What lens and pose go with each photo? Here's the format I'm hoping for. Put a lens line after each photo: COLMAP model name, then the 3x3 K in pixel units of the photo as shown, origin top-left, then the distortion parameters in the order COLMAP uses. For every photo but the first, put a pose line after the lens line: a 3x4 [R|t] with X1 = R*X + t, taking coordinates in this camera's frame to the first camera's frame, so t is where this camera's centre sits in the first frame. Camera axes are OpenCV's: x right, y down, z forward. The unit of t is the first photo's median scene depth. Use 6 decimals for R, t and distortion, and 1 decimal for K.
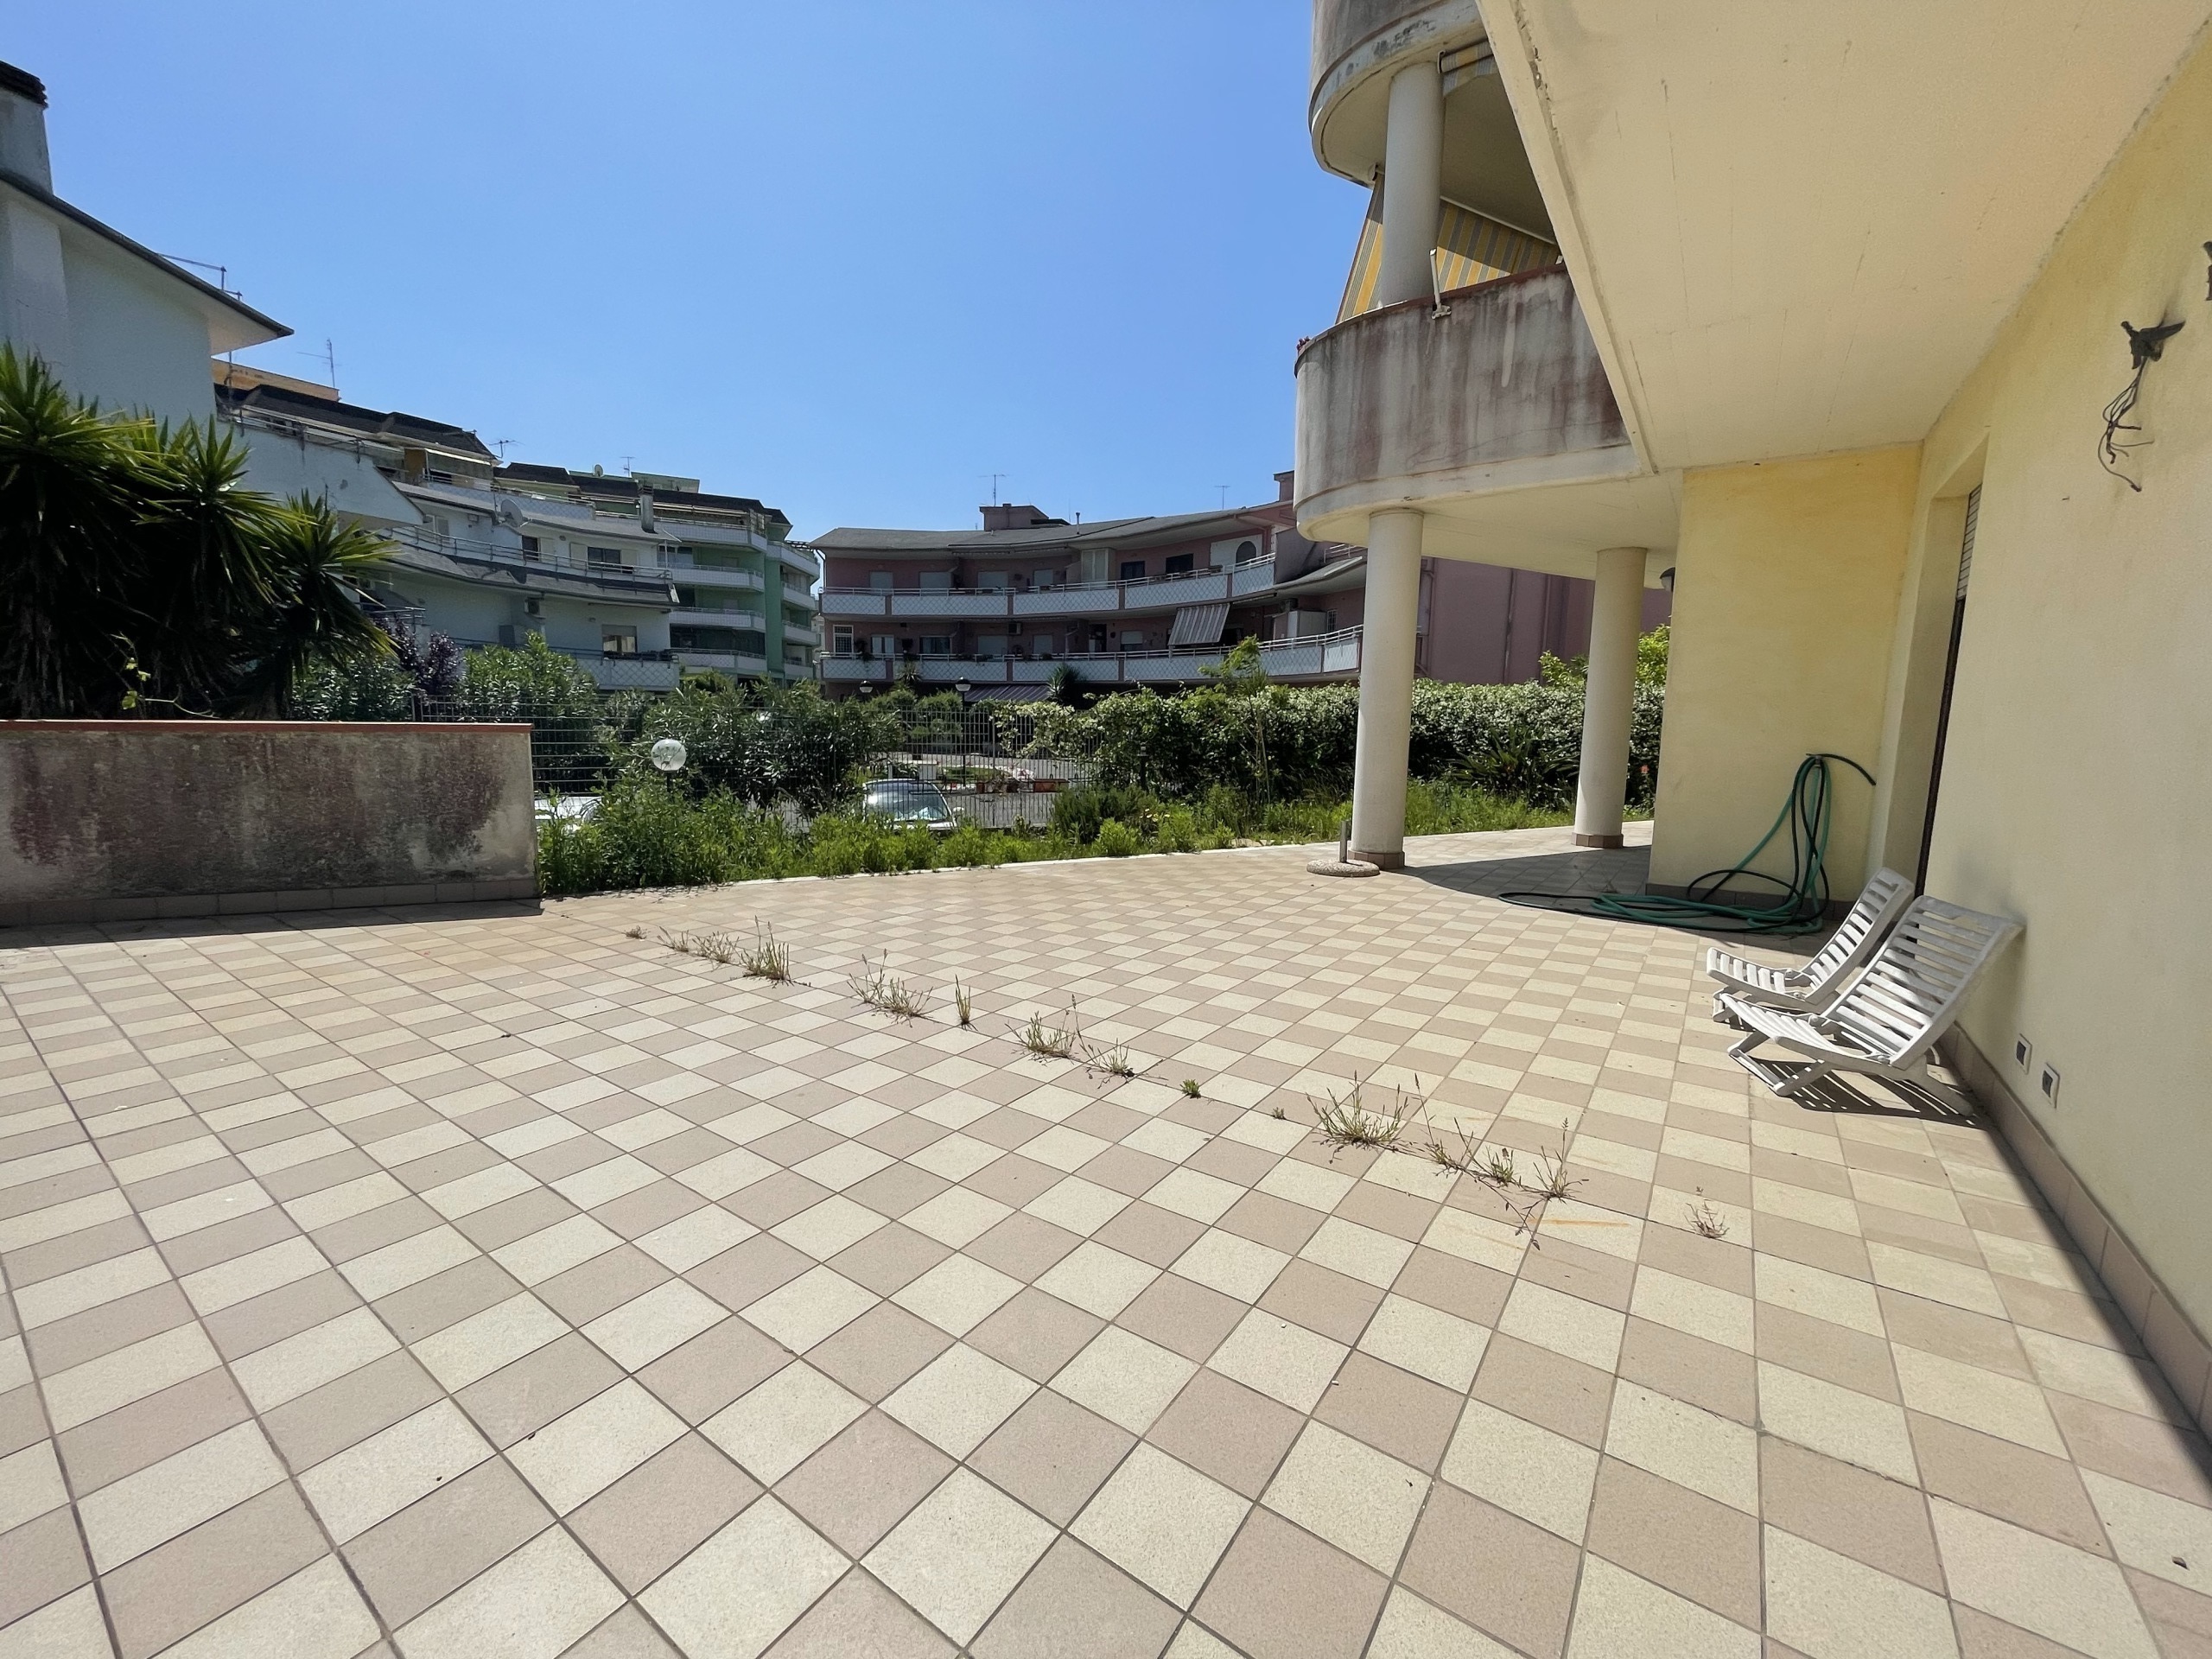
lens RADIAL K [[896.5, 0, 1108.7], [0, 896.5, 840.1], [0, 0, 1]] dist [-0.008496, 0.004371]
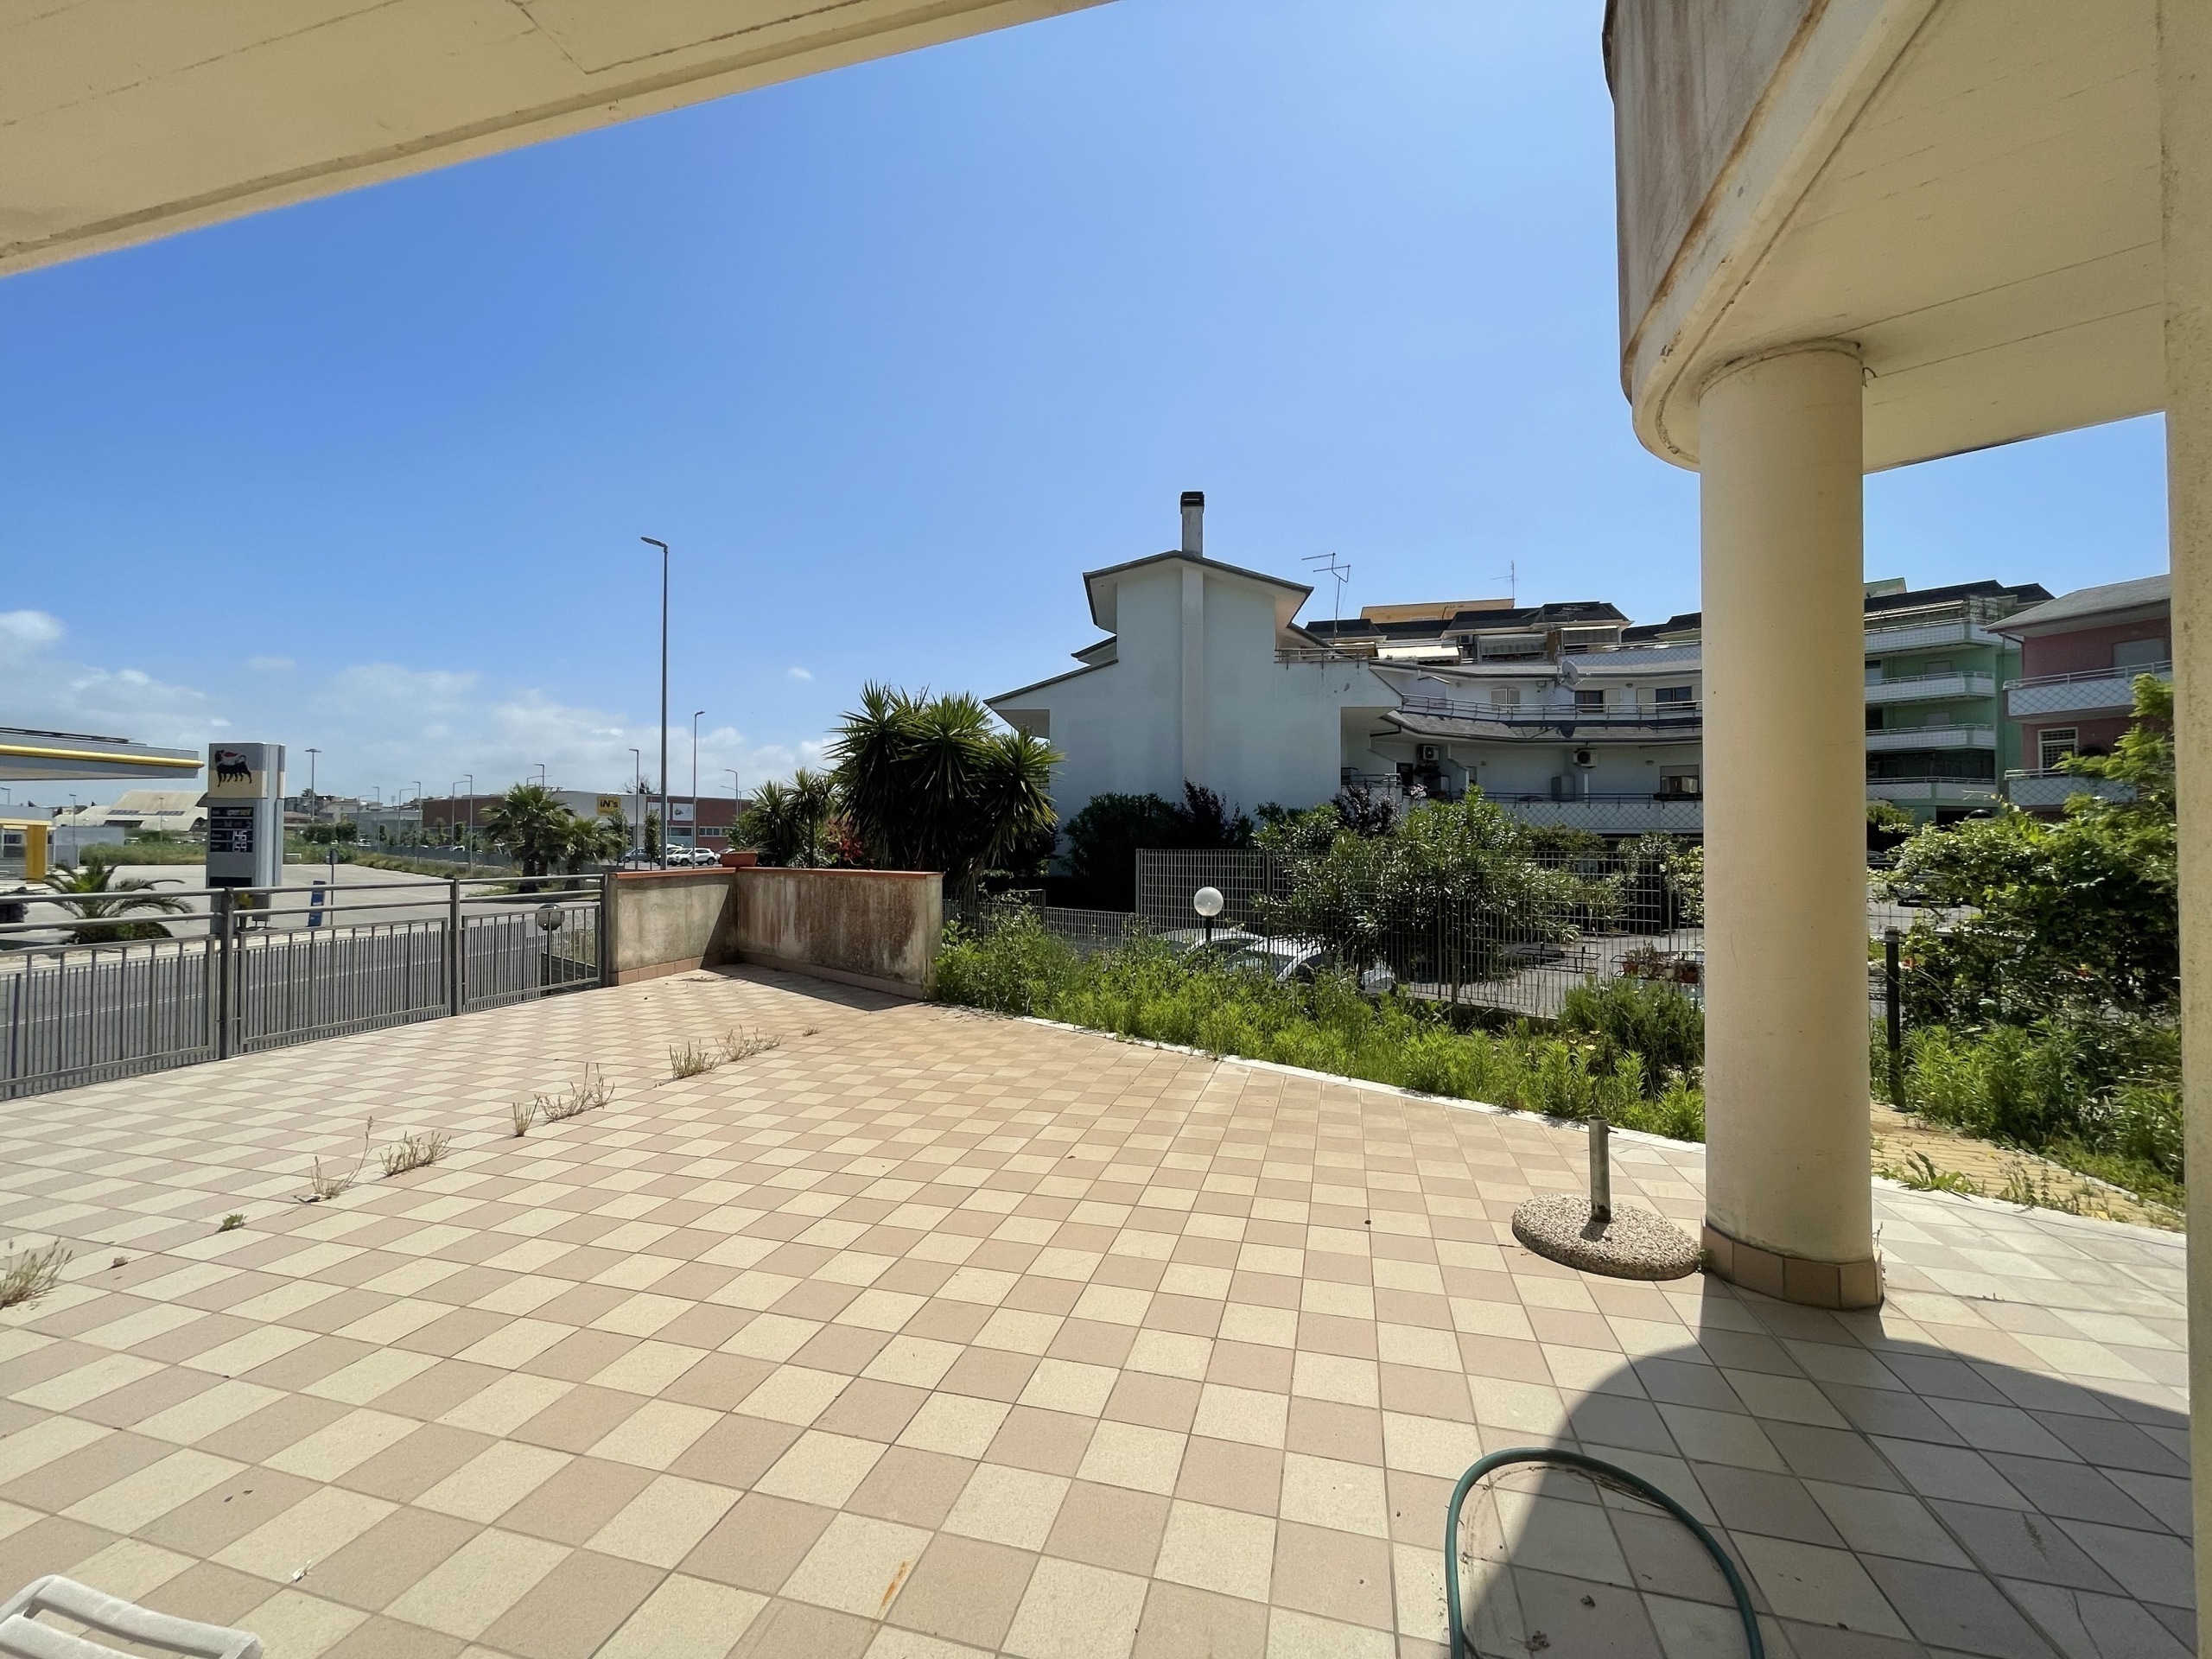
lens RADIAL K [[896.5, 0, 1096.8], [0, 896.5, 825.3], [0, 0, 1]] dist [-0.008496, 0.004371]
pose [[0.333991, -0.038545, -0.941788, 0.143010], [-0.126820, 0.988241, -0.085421, -0.022676], [0.934006, 0.147968, 0.325175, 0.150351]]
